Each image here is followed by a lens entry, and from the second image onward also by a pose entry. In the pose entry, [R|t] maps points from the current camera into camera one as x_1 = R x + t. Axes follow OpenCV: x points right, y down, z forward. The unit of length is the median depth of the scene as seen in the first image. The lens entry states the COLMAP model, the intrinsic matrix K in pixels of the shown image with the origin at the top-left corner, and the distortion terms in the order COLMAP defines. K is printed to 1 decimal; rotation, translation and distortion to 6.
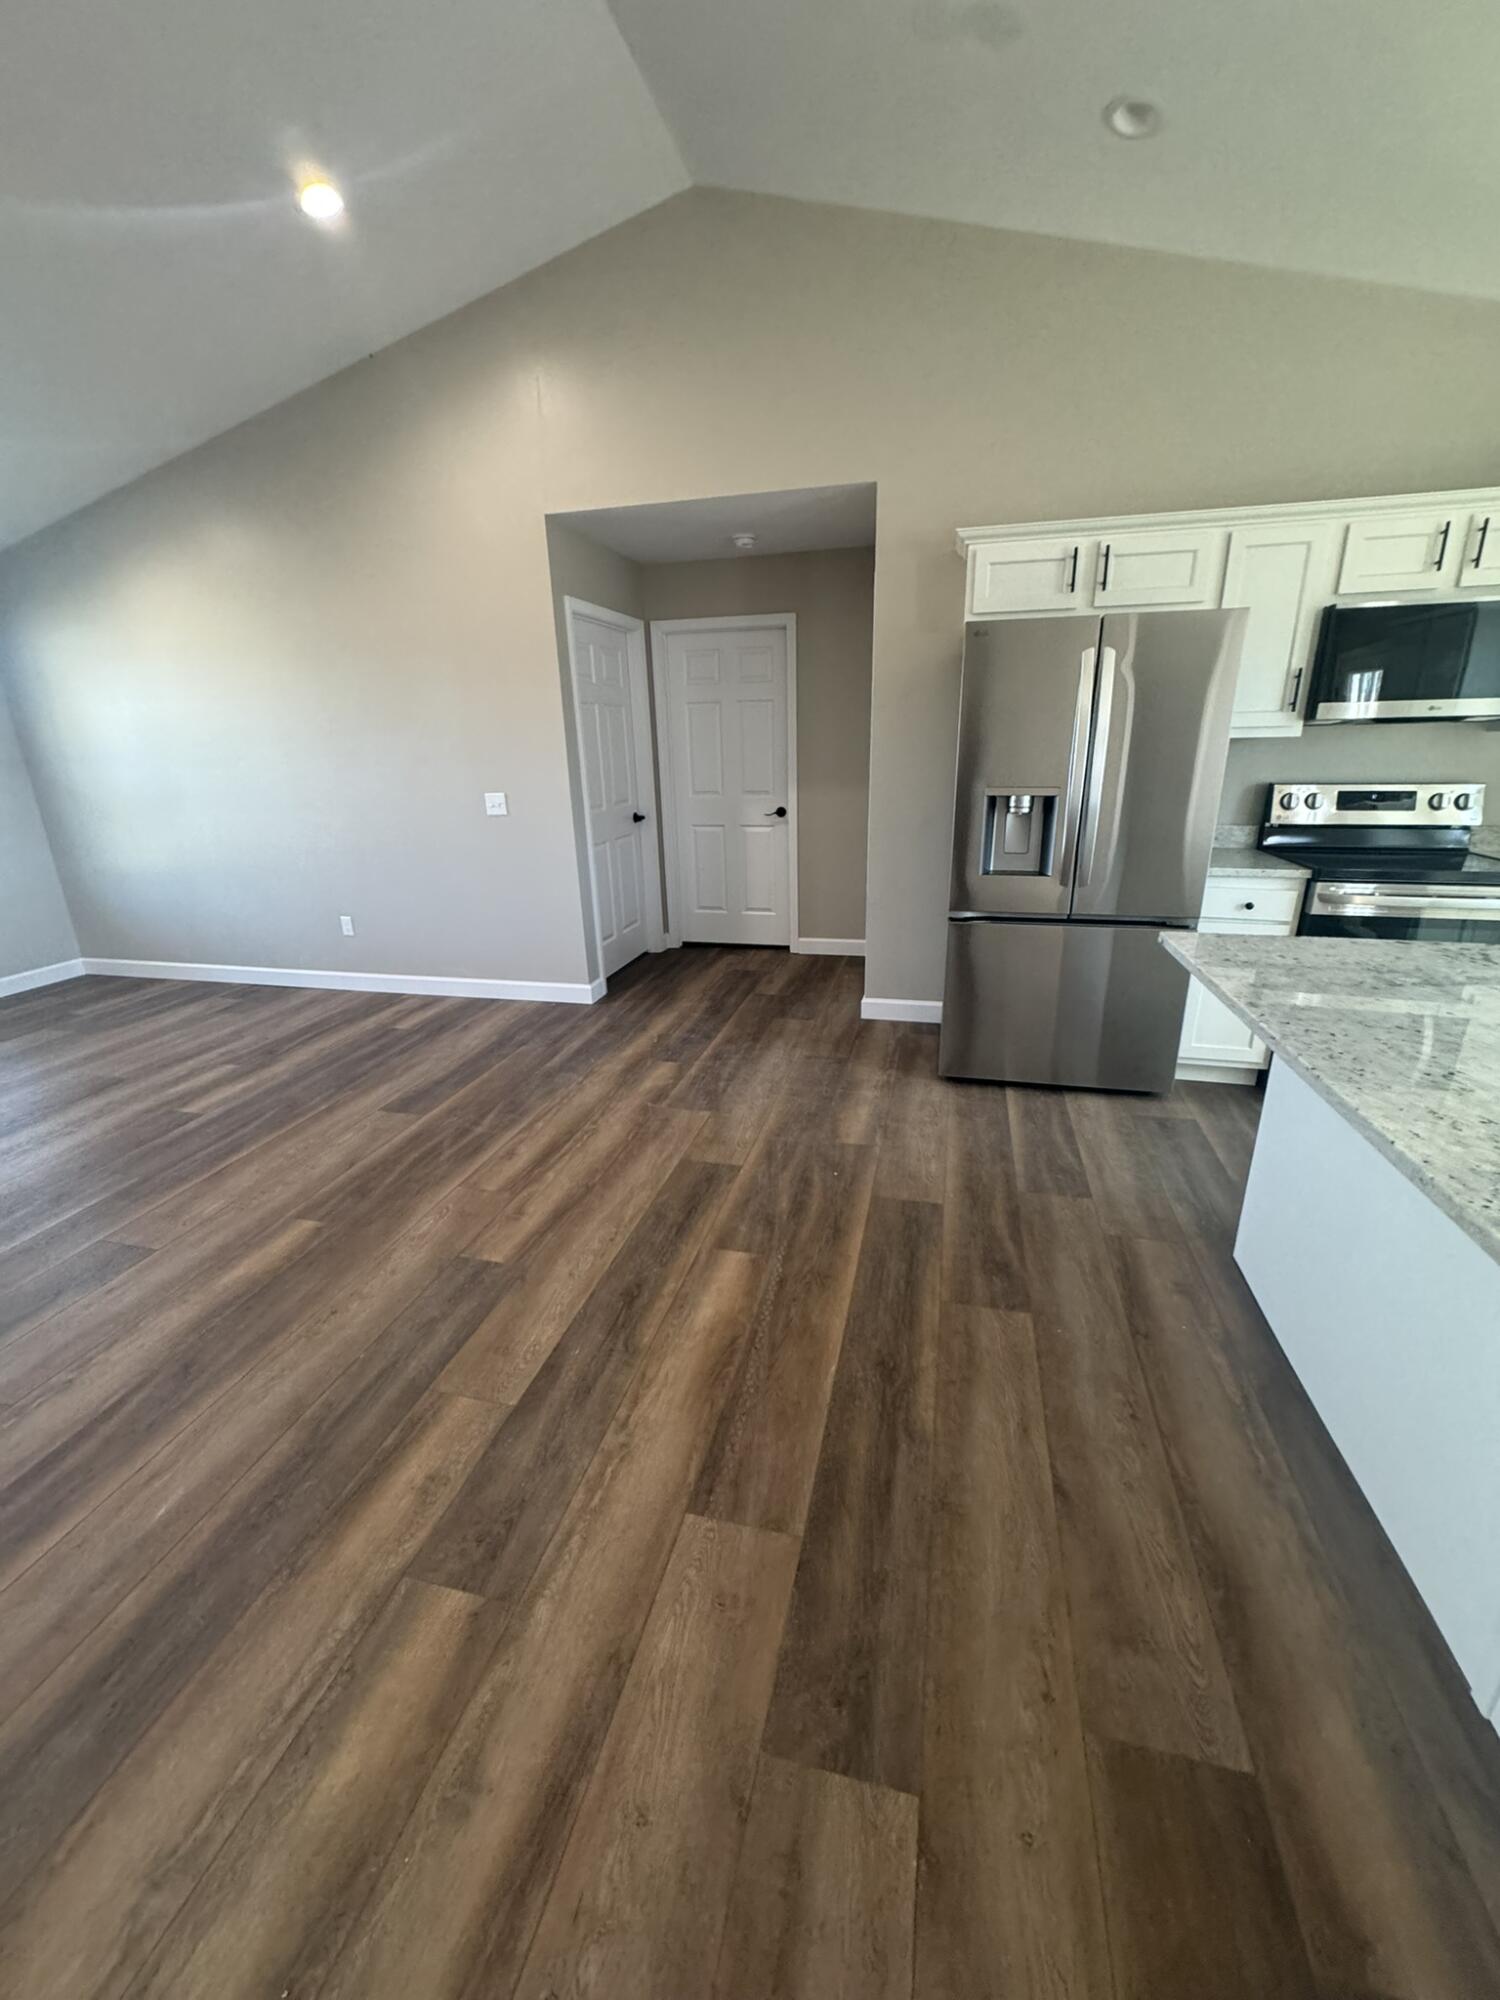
lens RADIAL K [[799.6, 0, 753.8], [0, 799.6, 1003.1], [0, 0, 1]] dist [0.000310, -0.000050]
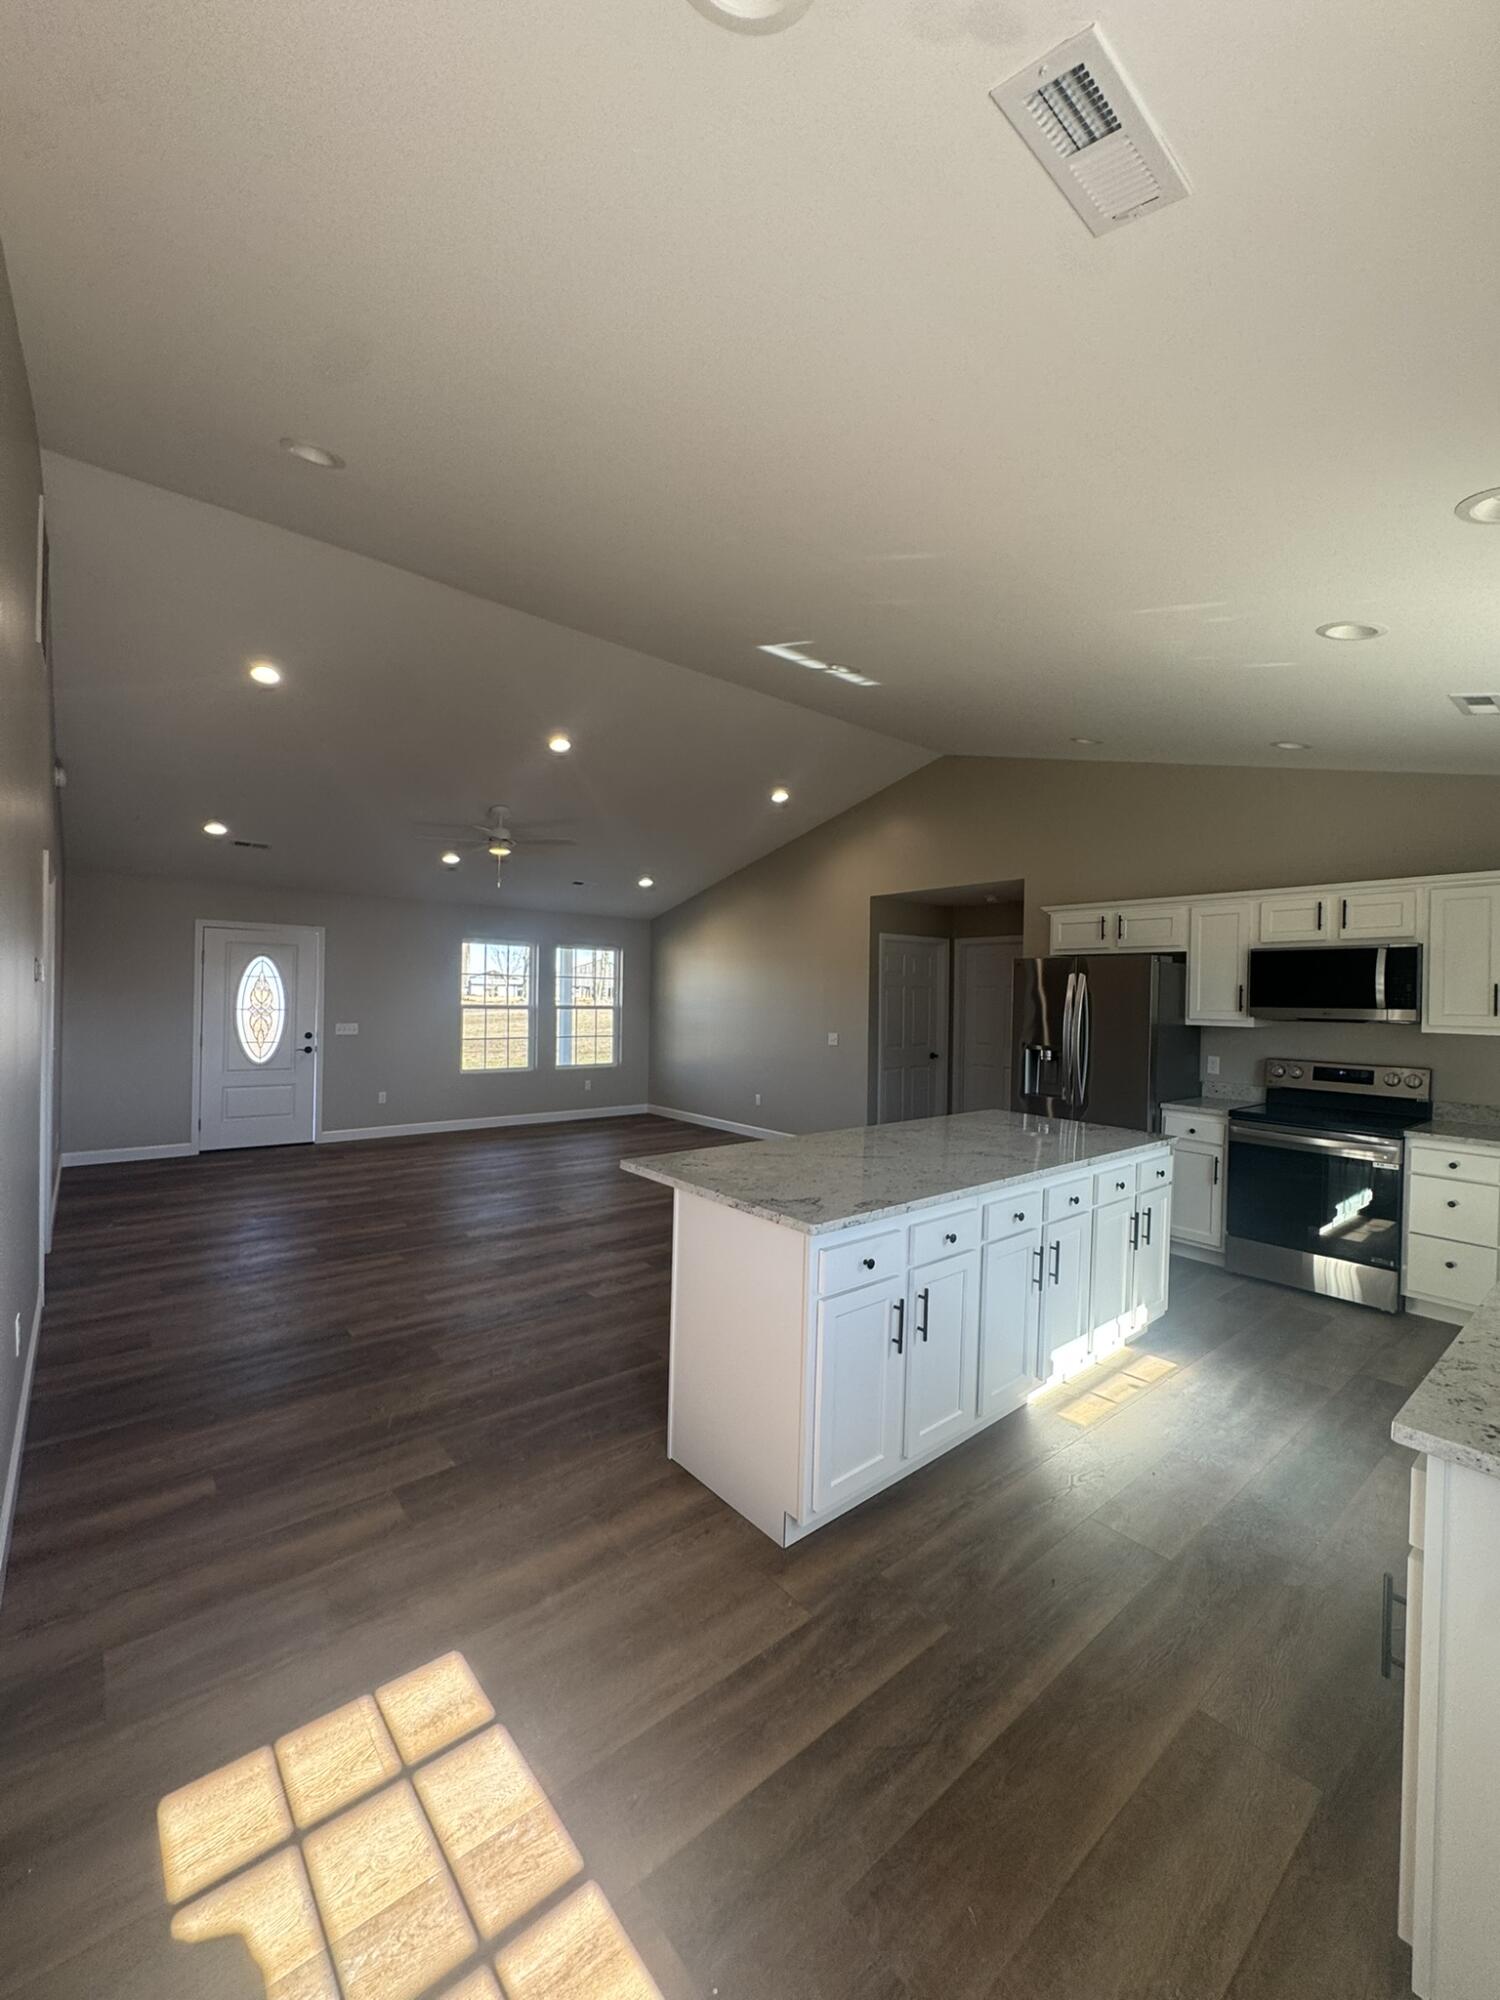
lens RADIAL K [[799.6, 0, 753.8], [0, 799.6, 1003.1], [0, 0, 1]] dist [0.000310, -0.000050]
pose [[0.805184, 0.044115, -0.591381, 0.673411], [-0.224844, 0.945482, -0.235603, 0.156256], [0.548747, 0.322672, 0.771206, -0.571139]]
